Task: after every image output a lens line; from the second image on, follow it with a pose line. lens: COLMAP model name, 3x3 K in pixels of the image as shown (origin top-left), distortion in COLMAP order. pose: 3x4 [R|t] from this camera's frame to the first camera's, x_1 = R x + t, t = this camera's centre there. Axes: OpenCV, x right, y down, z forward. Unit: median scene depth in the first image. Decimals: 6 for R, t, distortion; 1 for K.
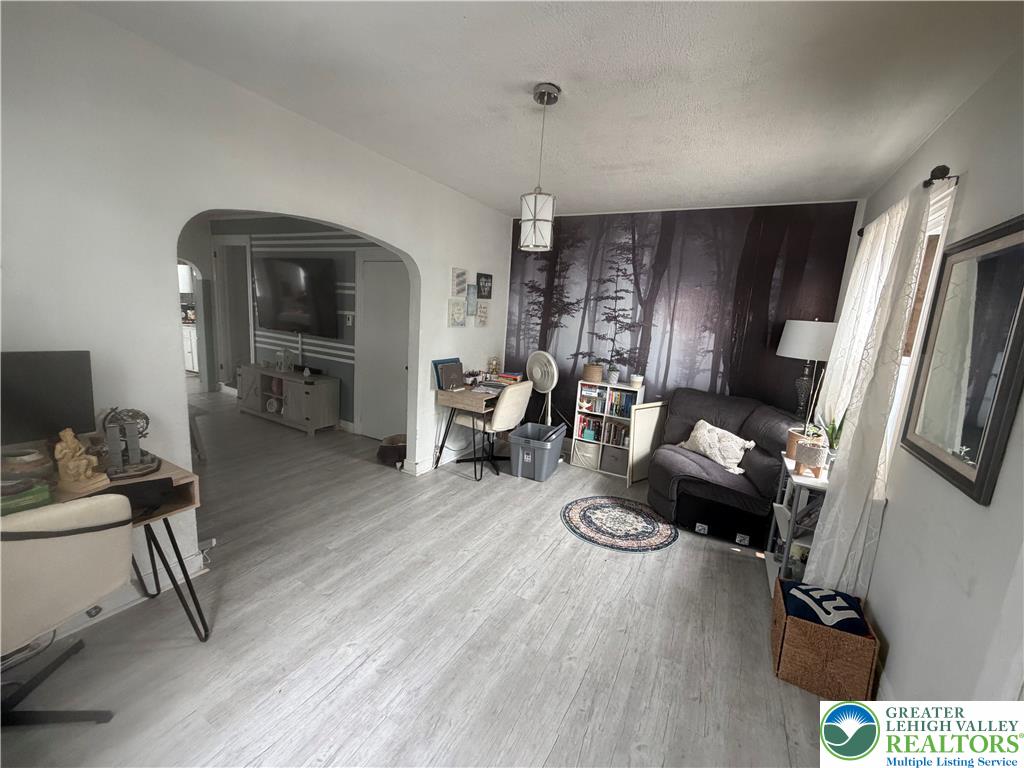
lens RADIAL K [[409.3, 0, 512.0], [0, 409.3, 384.0], [0, 0, 1]] dist [-0.000545, 0.000140]
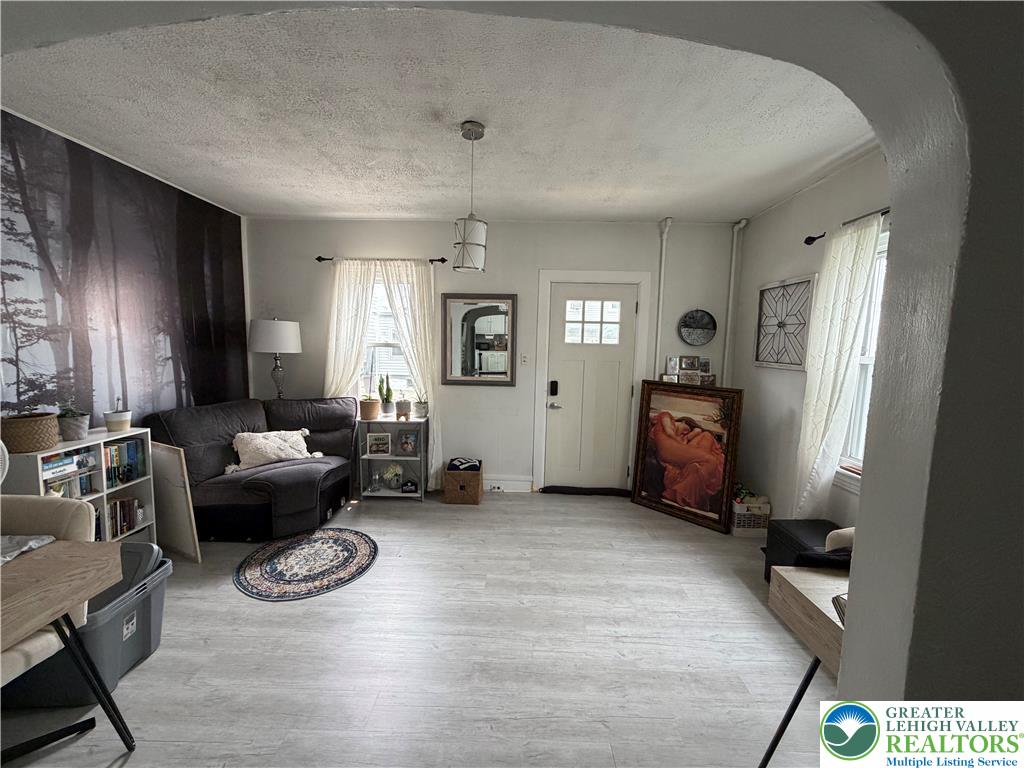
lens RADIAL K [[409.3, 0, 512.0], [0, 409.3, 384.0], [0, 0, 1]] dist [-0.000545, 0.000140]
pose [[-0.456082, -0.169334, 0.873679, -0.532319], [0.099614, 0.965847, 0.239199, -0.159170], [-0.884345, 0.196125, -0.423638, 0.777001]]
